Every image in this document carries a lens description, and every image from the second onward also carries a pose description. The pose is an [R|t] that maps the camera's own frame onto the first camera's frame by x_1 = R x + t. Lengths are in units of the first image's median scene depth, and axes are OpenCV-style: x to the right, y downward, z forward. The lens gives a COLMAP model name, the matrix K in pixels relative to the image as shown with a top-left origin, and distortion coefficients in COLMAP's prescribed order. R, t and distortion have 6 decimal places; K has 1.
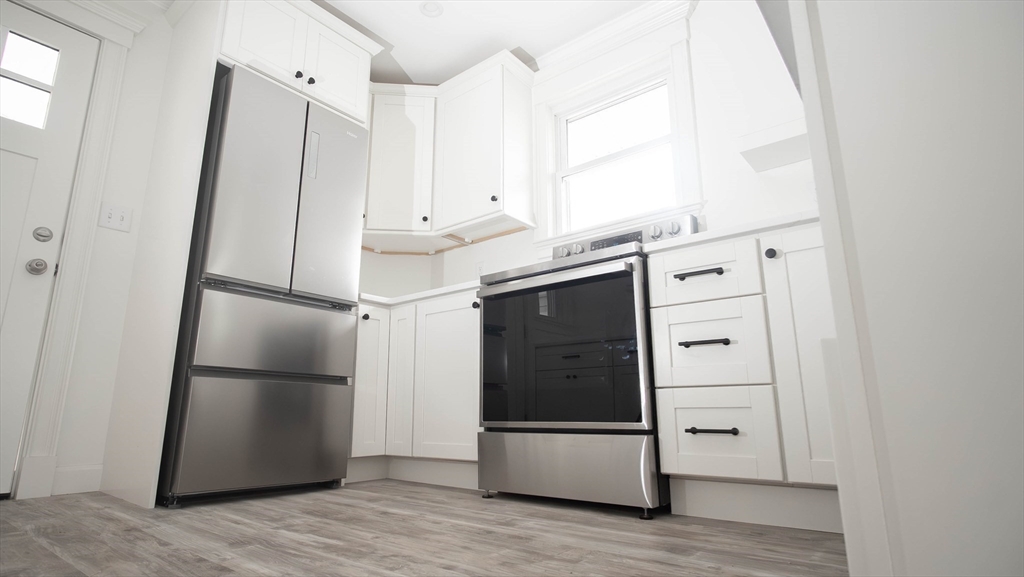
lens RADIAL K [[534.0, 0, 512.0], [0, 534.0, 288.5], [0, 0, 1]] dist [-0.002190, 0.000068]
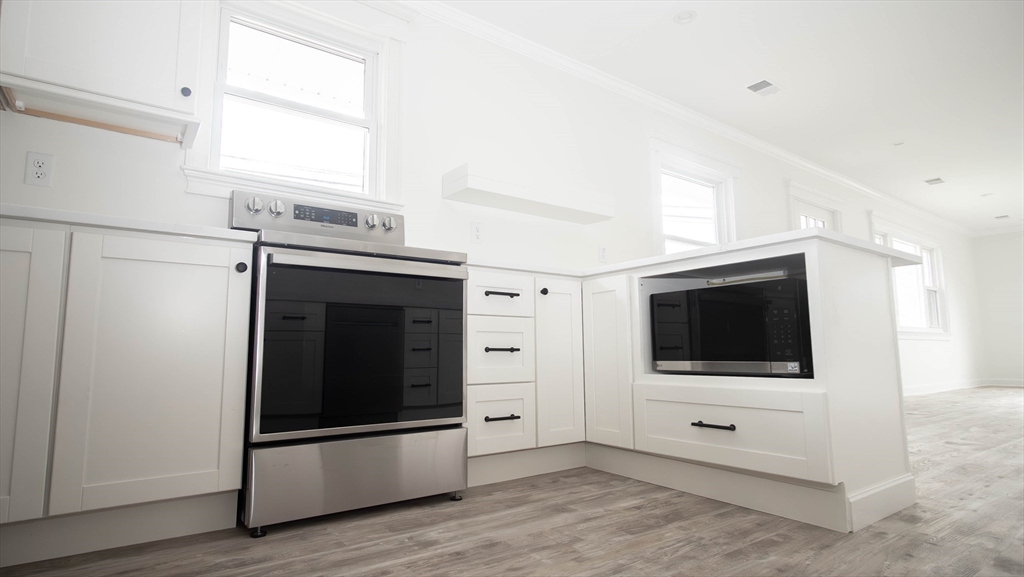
lens RADIAL K [[534.0, 0, 512.0], [0, 534.0, 288.5], [0, 0, 1]] dist [-0.002190, 0.000068]
pose [[0.268921, 0.122257, 0.955372, -0.844462], [-0.217125, 0.974074, -0.063533, 0.034067], [-0.938370, -0.190350, 0.288494, 0.621653]]
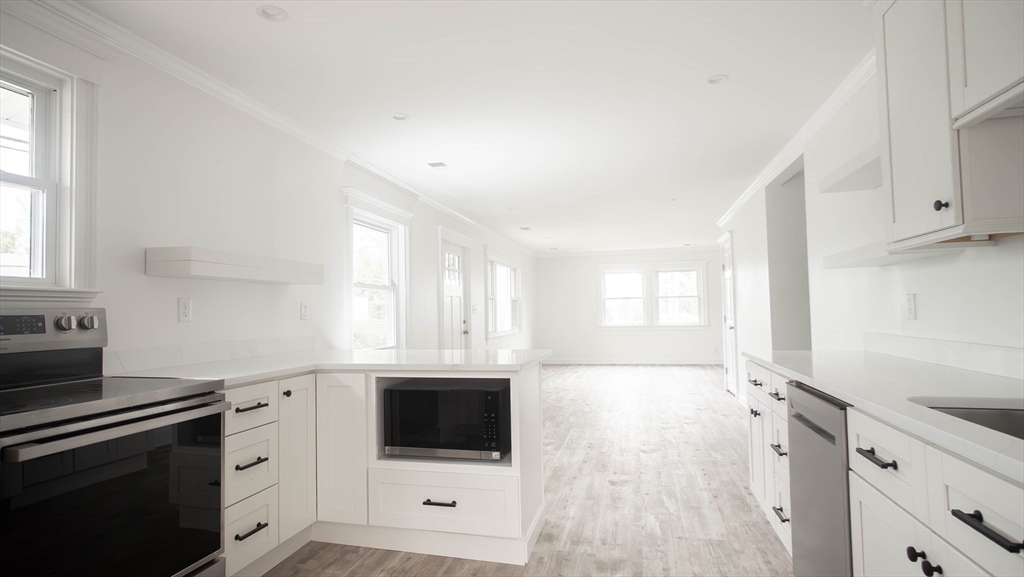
lens RADIAL K [[534.0, 0, 512.0], [0, 534.0, 288.5], [0, 0, 1]] dist [-0.002190, 0.000068]
pose [[-0.419750, 0.049995, 0.906262, -1.063627], [-0.194493, 0.970334, -0.143612, -0.239836], [-0.886556, -0.236542, -0.397574, 1.027593]]
